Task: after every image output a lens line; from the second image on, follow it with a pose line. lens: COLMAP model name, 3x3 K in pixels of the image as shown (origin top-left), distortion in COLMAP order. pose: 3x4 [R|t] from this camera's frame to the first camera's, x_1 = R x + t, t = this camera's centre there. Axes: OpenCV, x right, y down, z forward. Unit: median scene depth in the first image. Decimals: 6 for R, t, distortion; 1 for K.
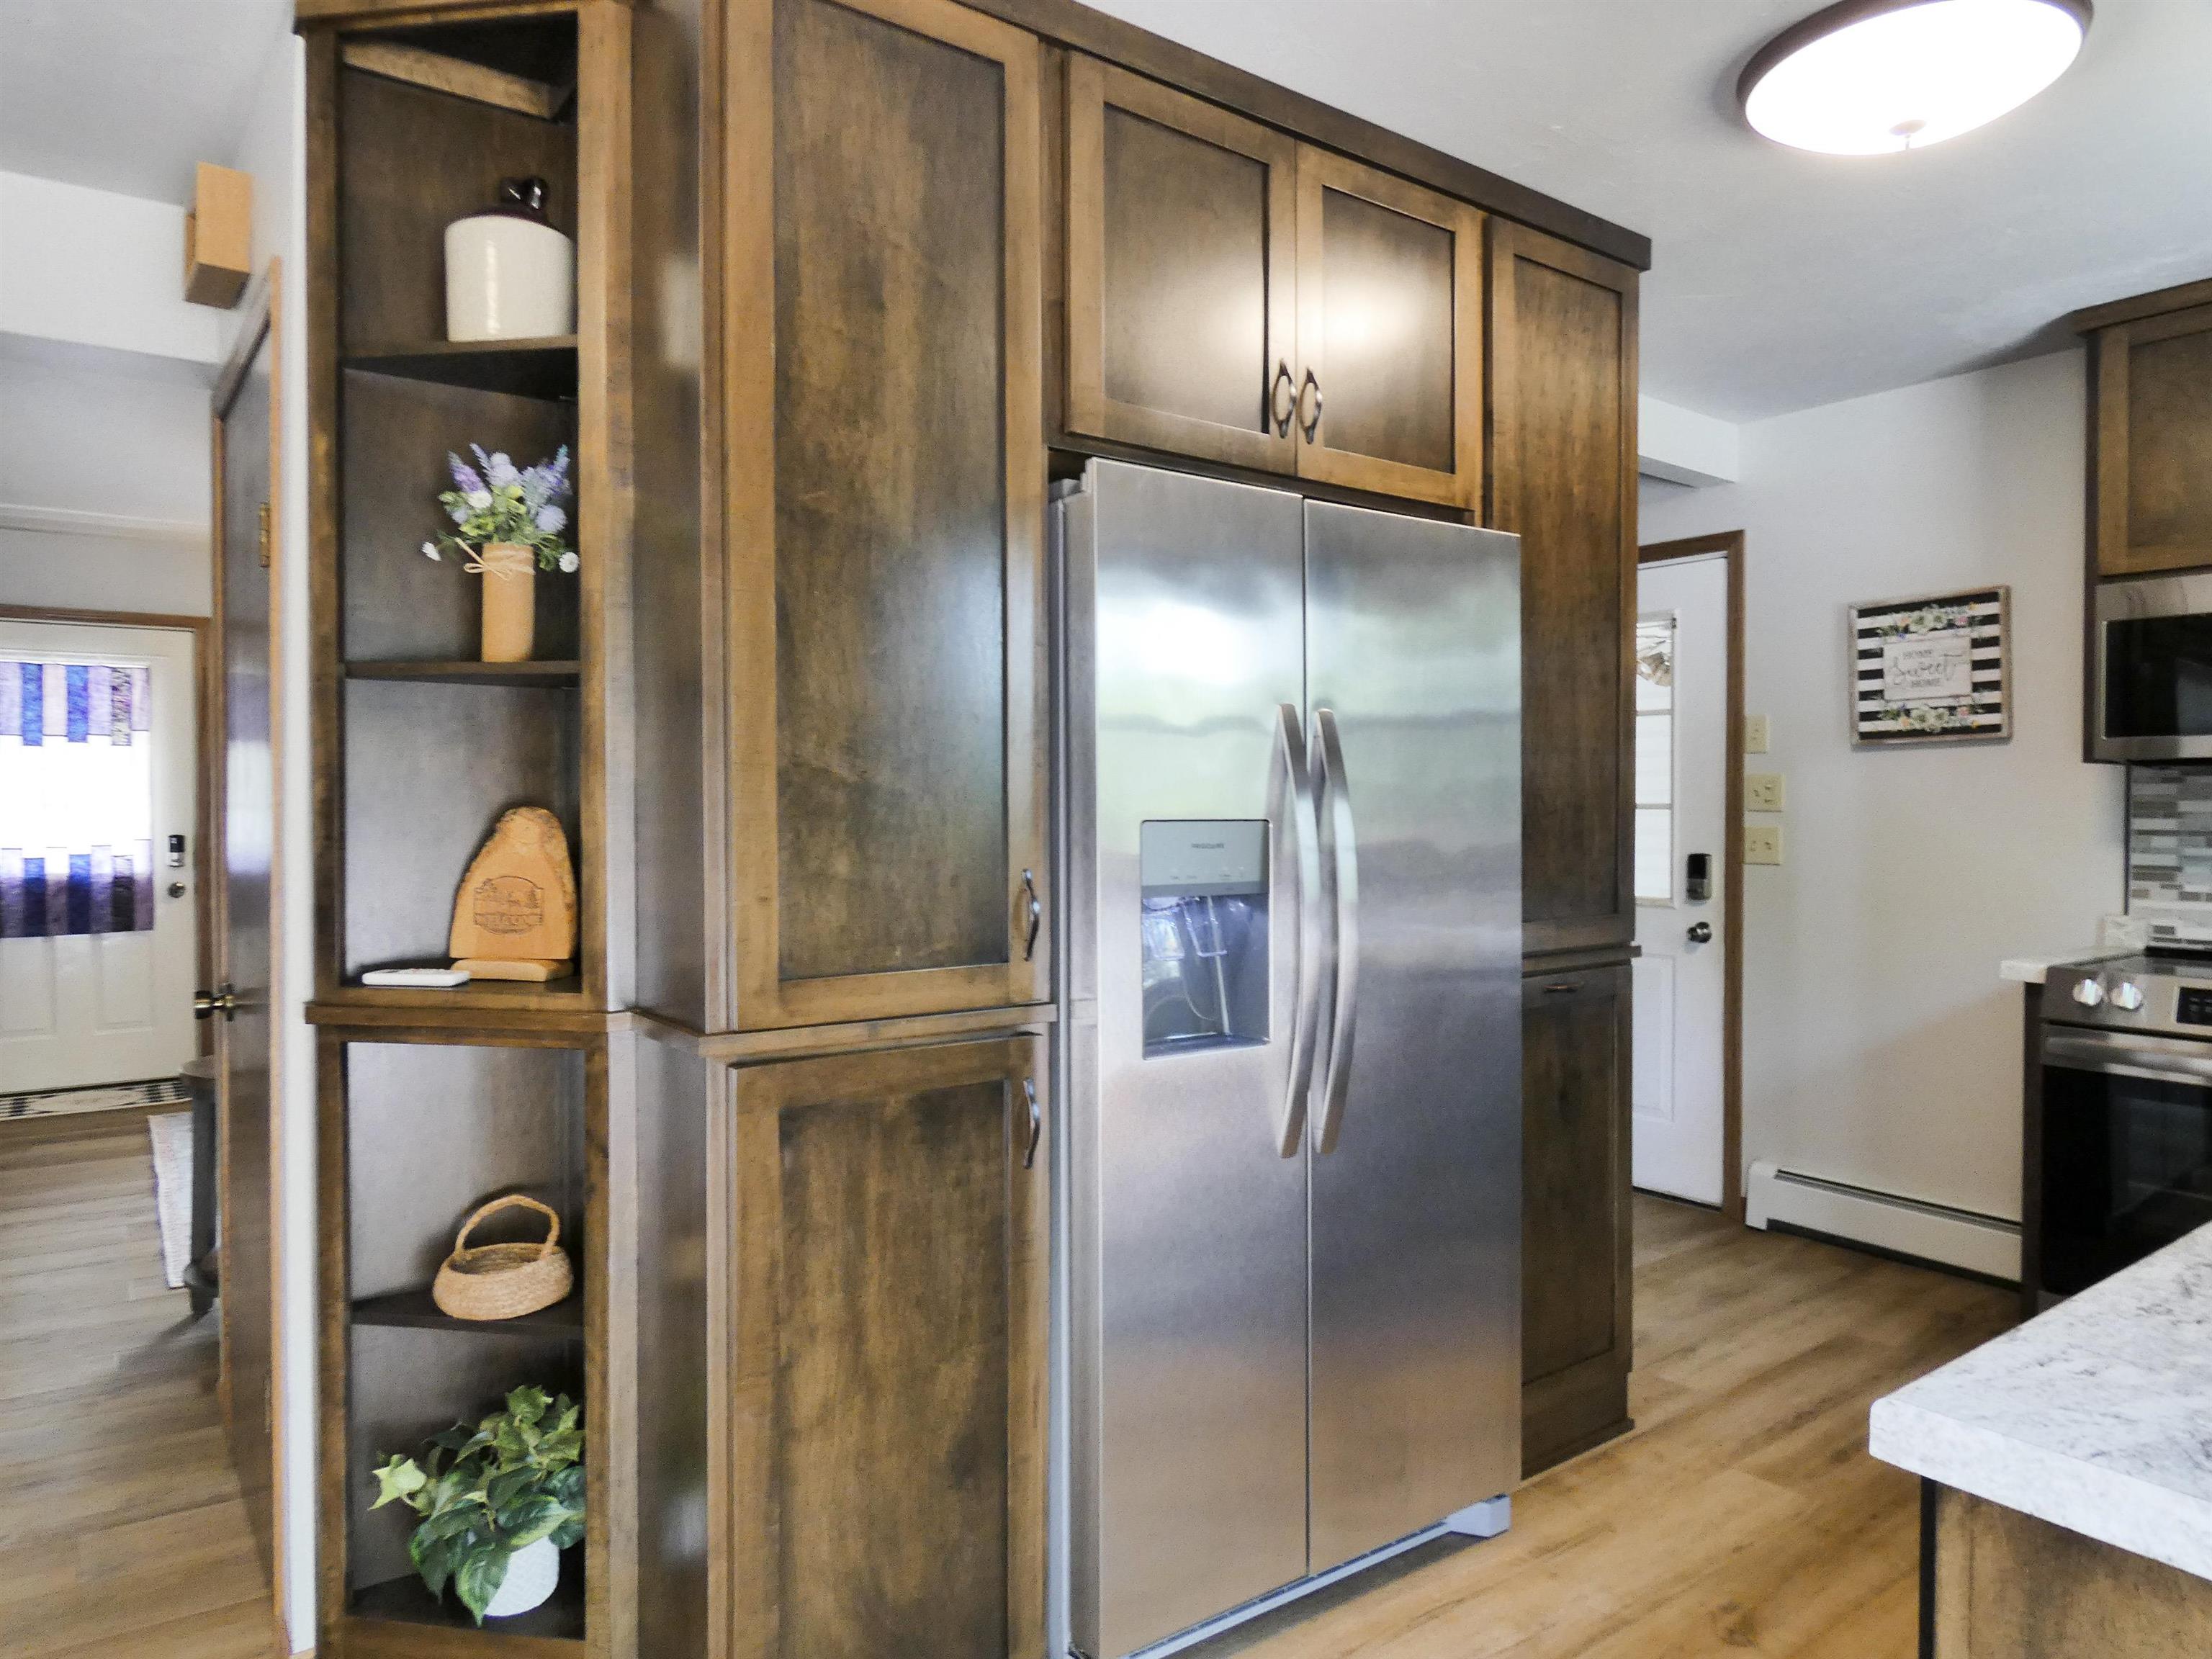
lens RADIAL K [[1390.3, 0, 1100.4], [0, 1390.3, 820.6], [0, 0, 1]] dist [-0.006103, -0.002607]
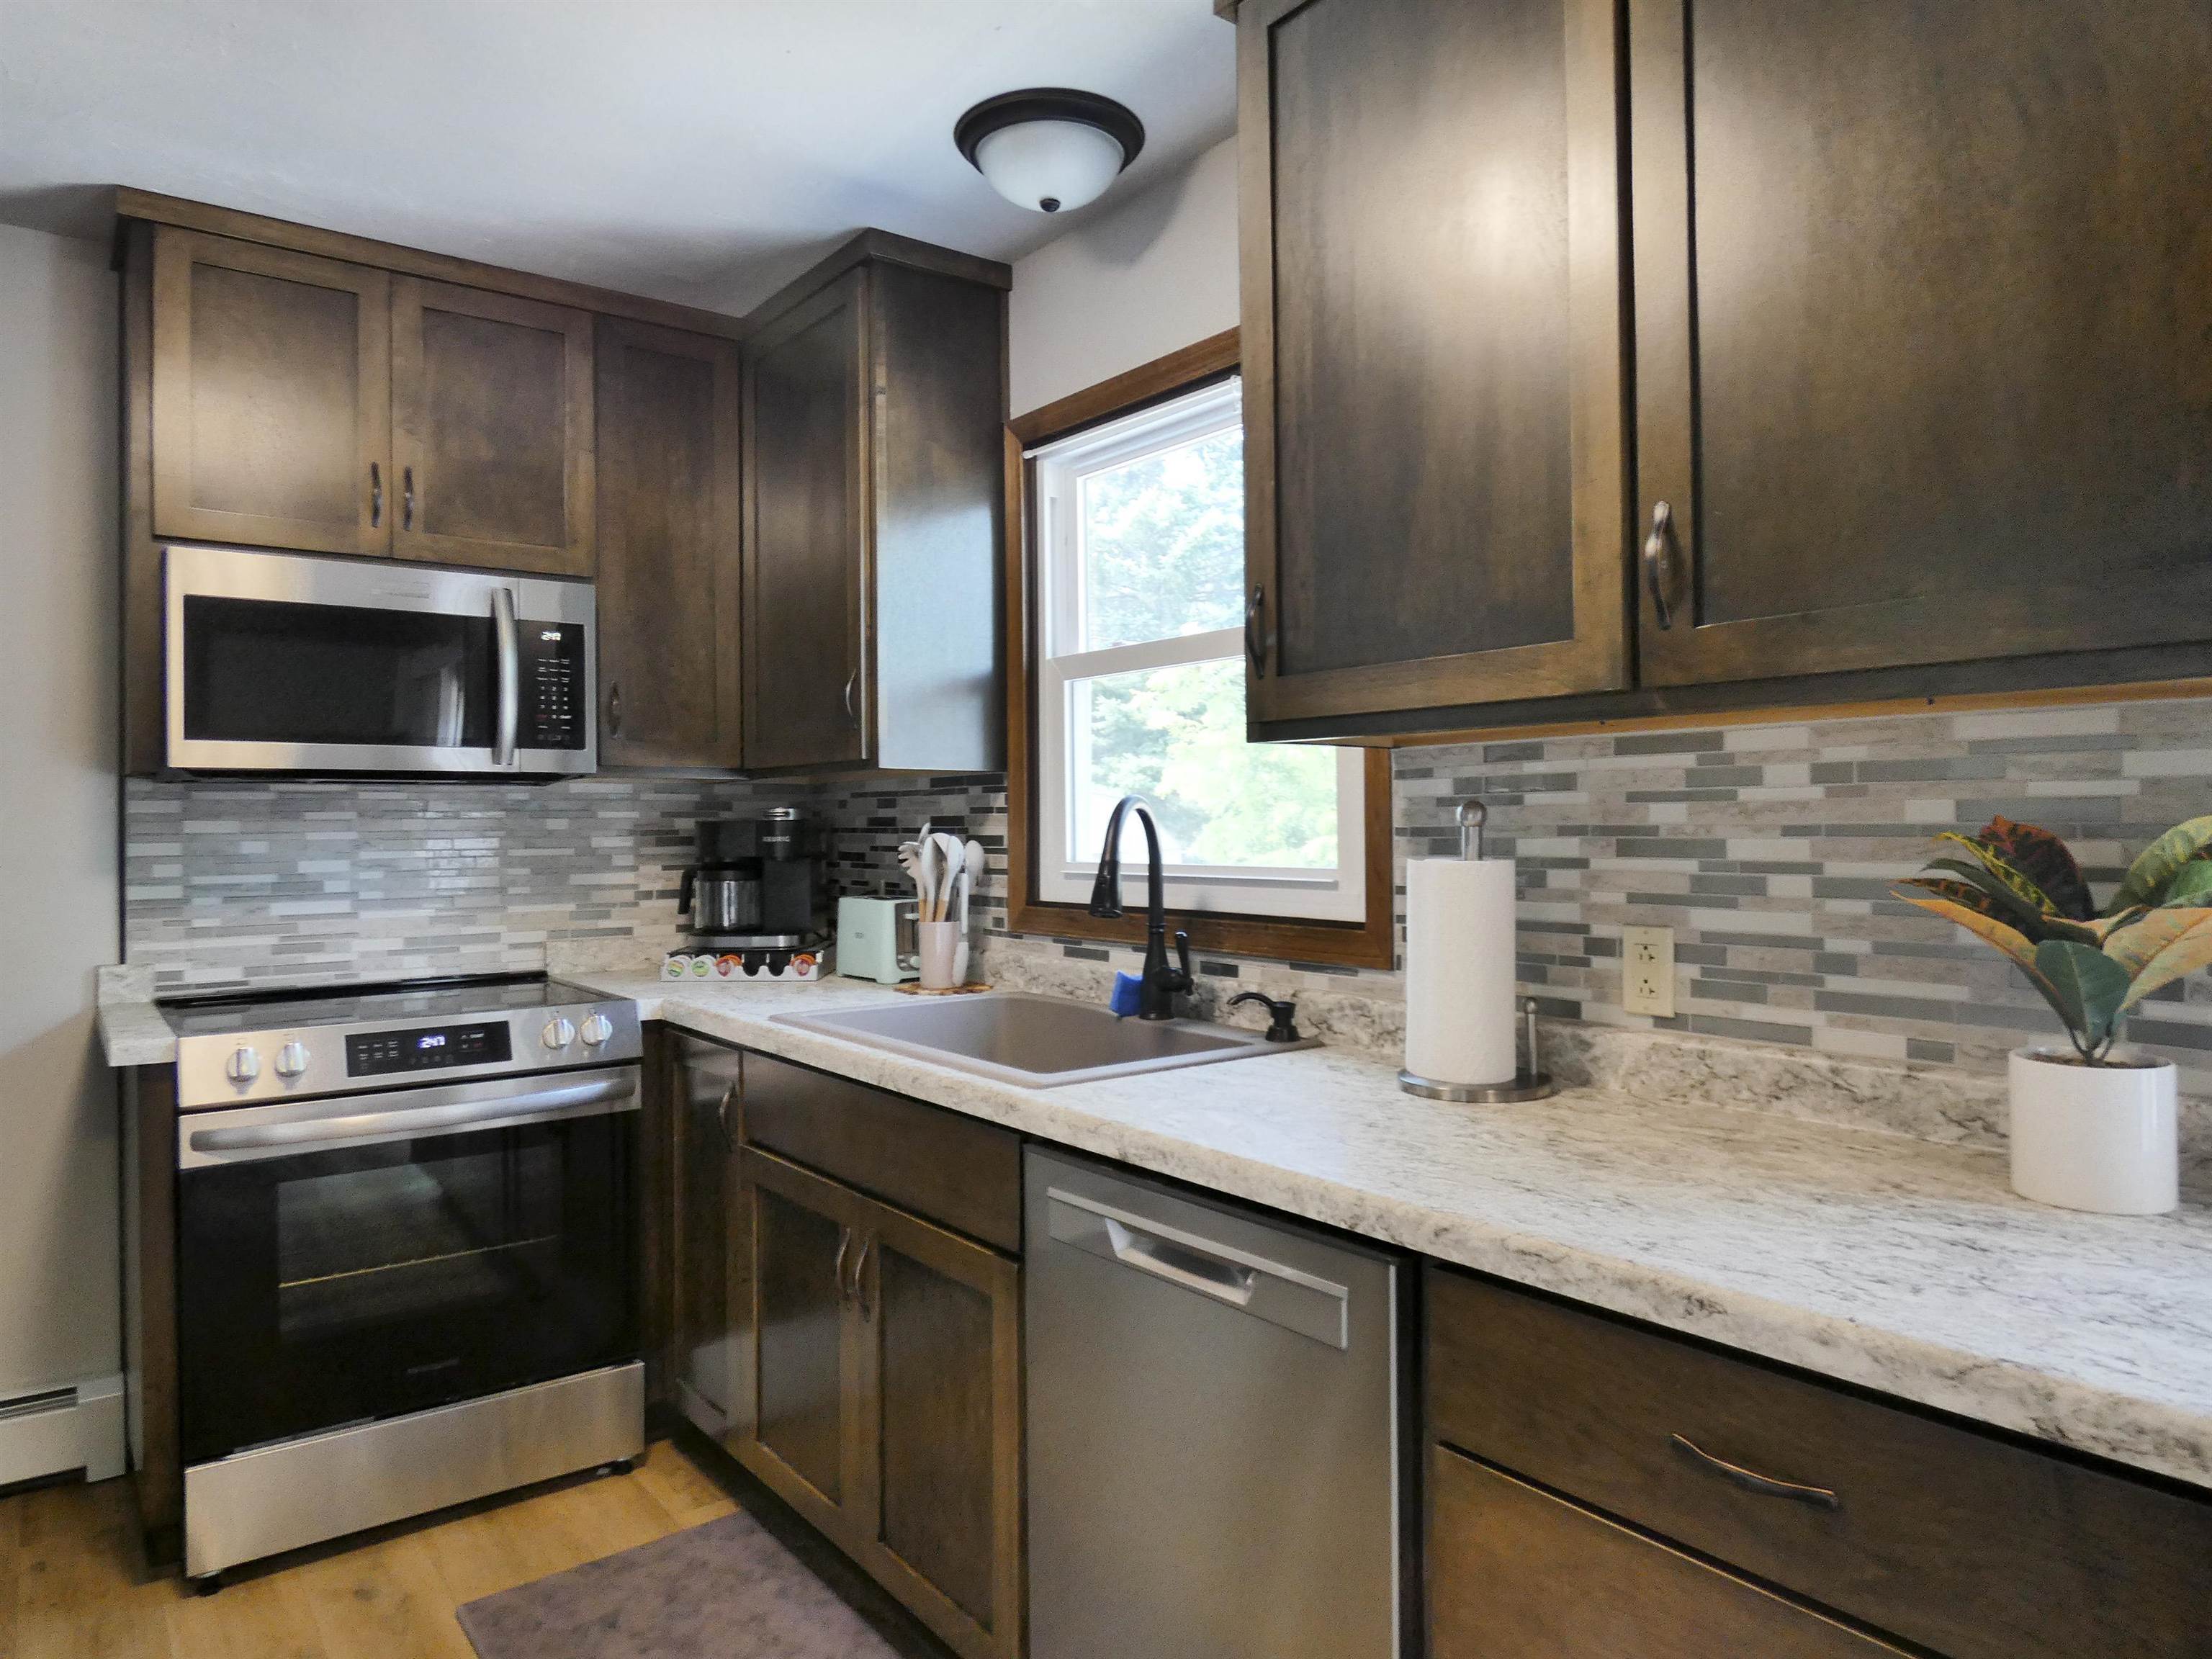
lens RADIAL K [[1390.3, 0, 1100.4], [0, 1390.3, 820.6], [0, 0, 1]] dist [-0.006103, -0.002607]
pose [[-0.016219, -0.000154, 0.999868, -0.085169], [0.022409, 0.999749, 0.000518, -0.002591], [-0.999617, 0.022414, -0.016211, 0.541623]]
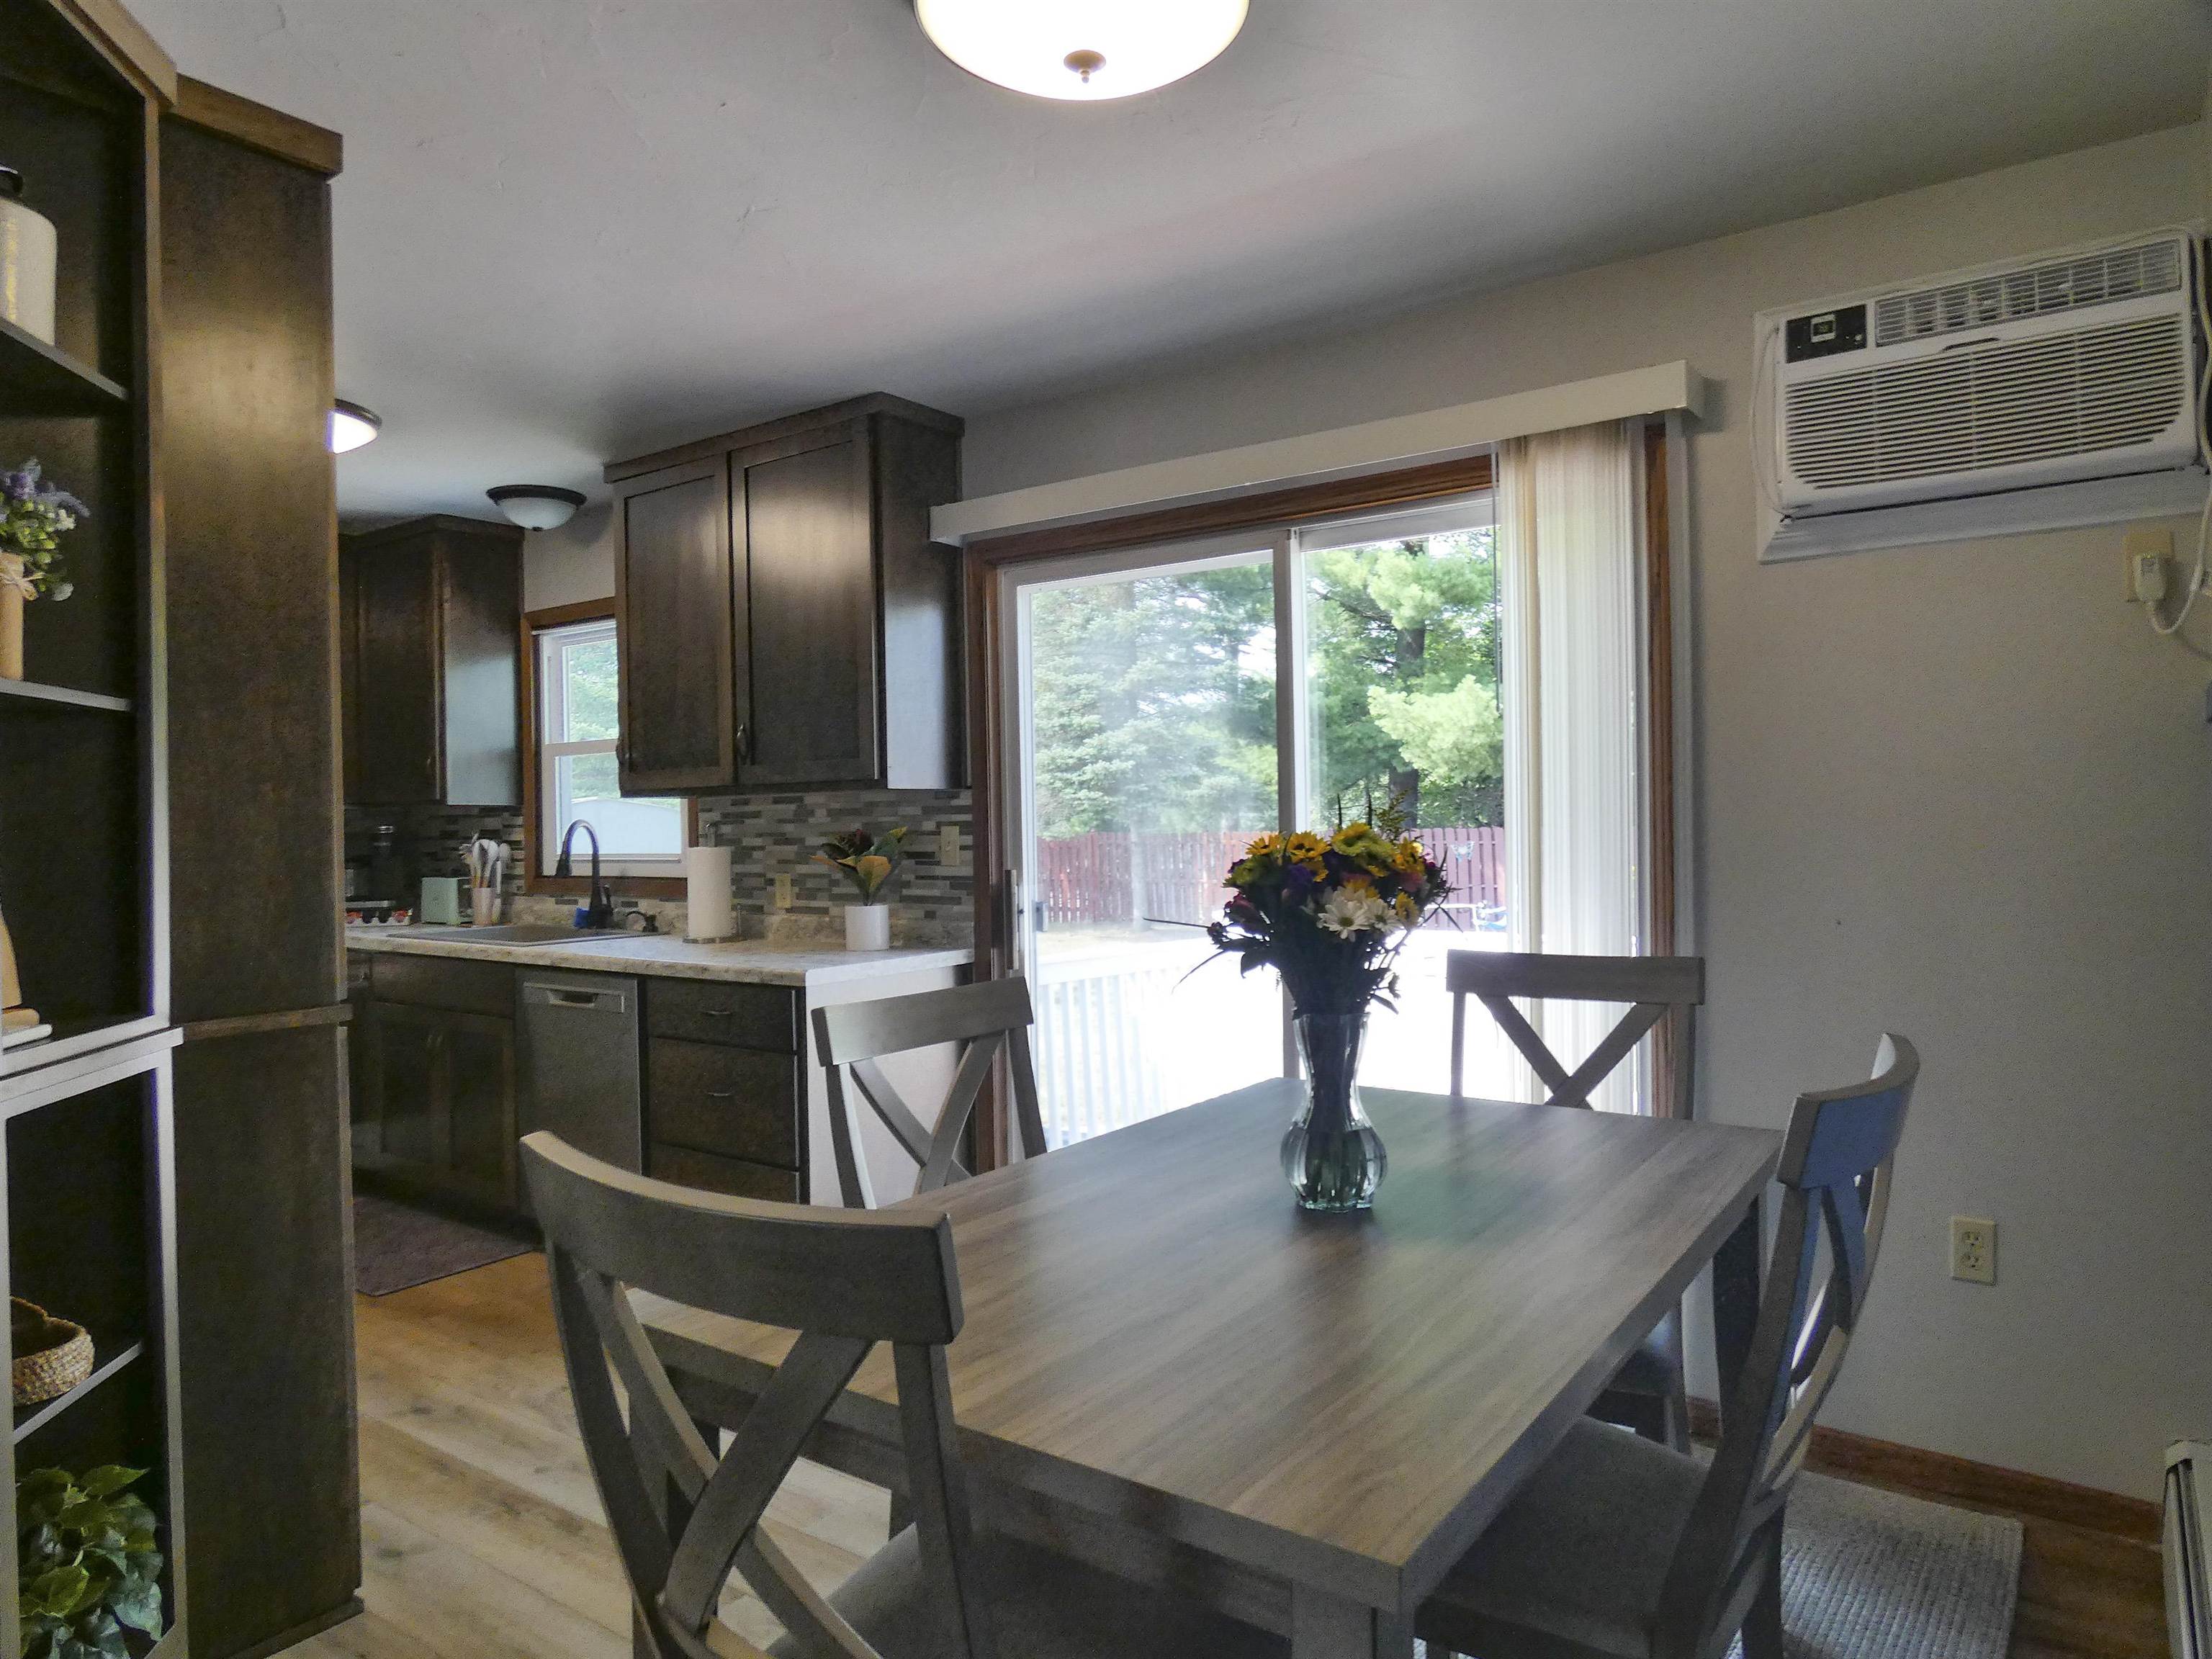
lens RADIAL K [[1390.3, 0, 1100.4], [0, 1390.3, 820.6], [0, 0, 1]] dist [-0.006103, -0.002607]
pose [[-0.297334, 0.004749, 0.954762, -1.063527], [0.029789, 0.999547, 0.004306, -0.004010], [-0.954309, 0.029722, -0.297341, 0.409968]]
